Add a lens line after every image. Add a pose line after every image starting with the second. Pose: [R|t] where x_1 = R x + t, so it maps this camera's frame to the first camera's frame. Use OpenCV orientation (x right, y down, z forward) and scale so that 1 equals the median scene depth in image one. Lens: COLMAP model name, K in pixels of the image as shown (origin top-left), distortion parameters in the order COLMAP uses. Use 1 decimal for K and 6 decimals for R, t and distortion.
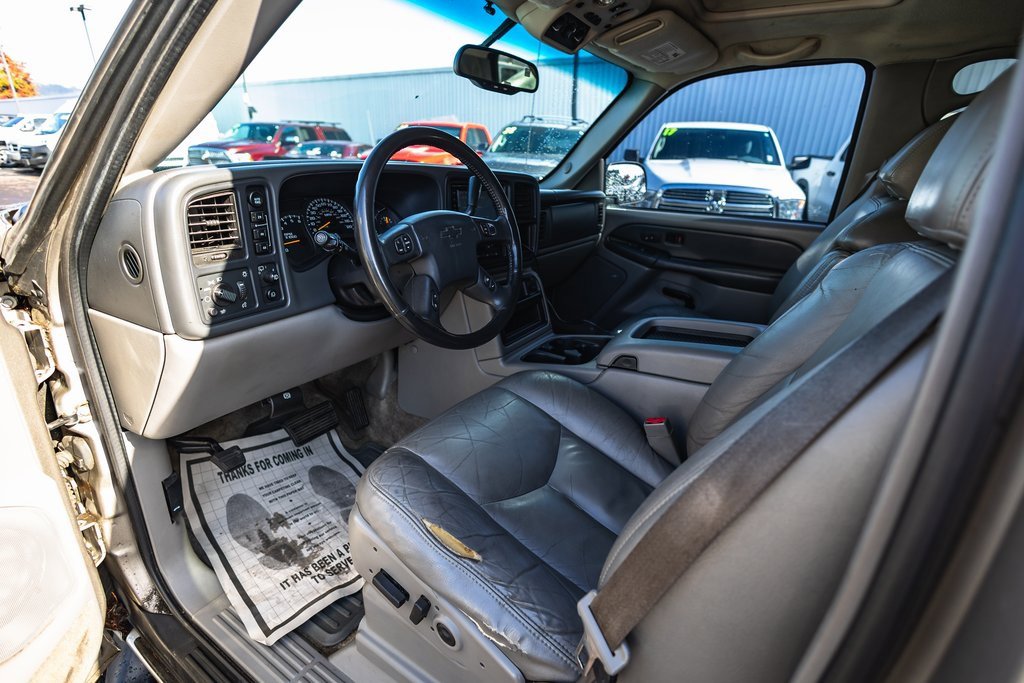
lens RADIAL K [[480.9, 0, 513.4], [0, 480.9, 338.6], [0, 0, 1]] dist [0.014932, -0.000201]
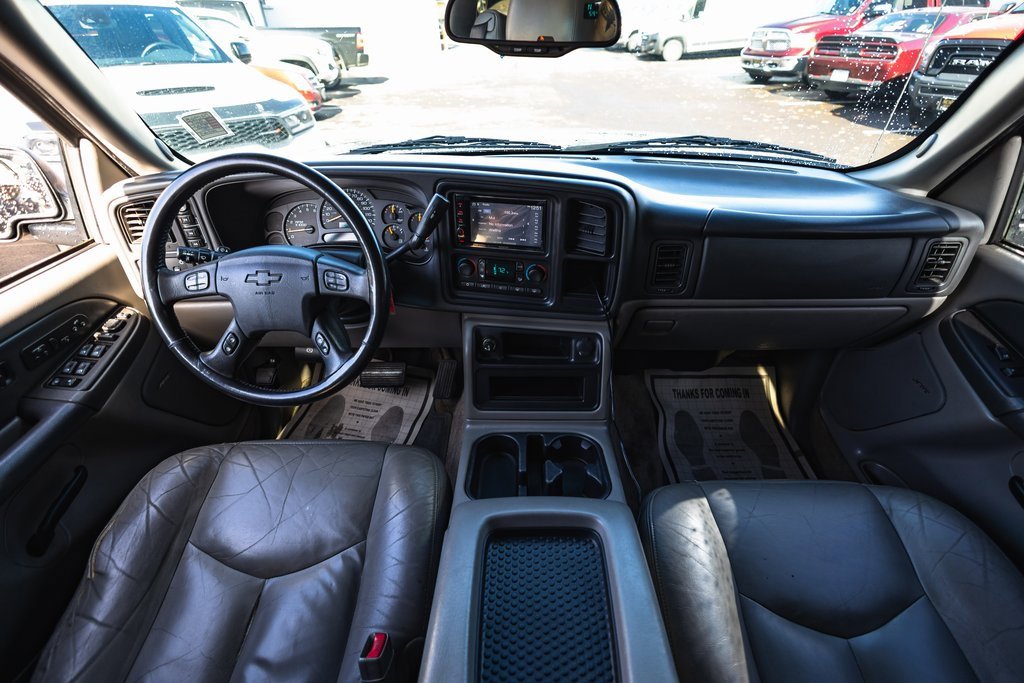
lens RADIAL K [[474.6, 0, 512.0], [0, 474.6, 341.5], [0, 0, 1]] dist [0.017715, -0.006745]
pose [[0.505039, 0.439455, -0.742843, 0.095736], [-0.263131, 0.898094, 0.352404, -0.066228], [0.822009, 0.017487, 0.569206, 0.108865]]
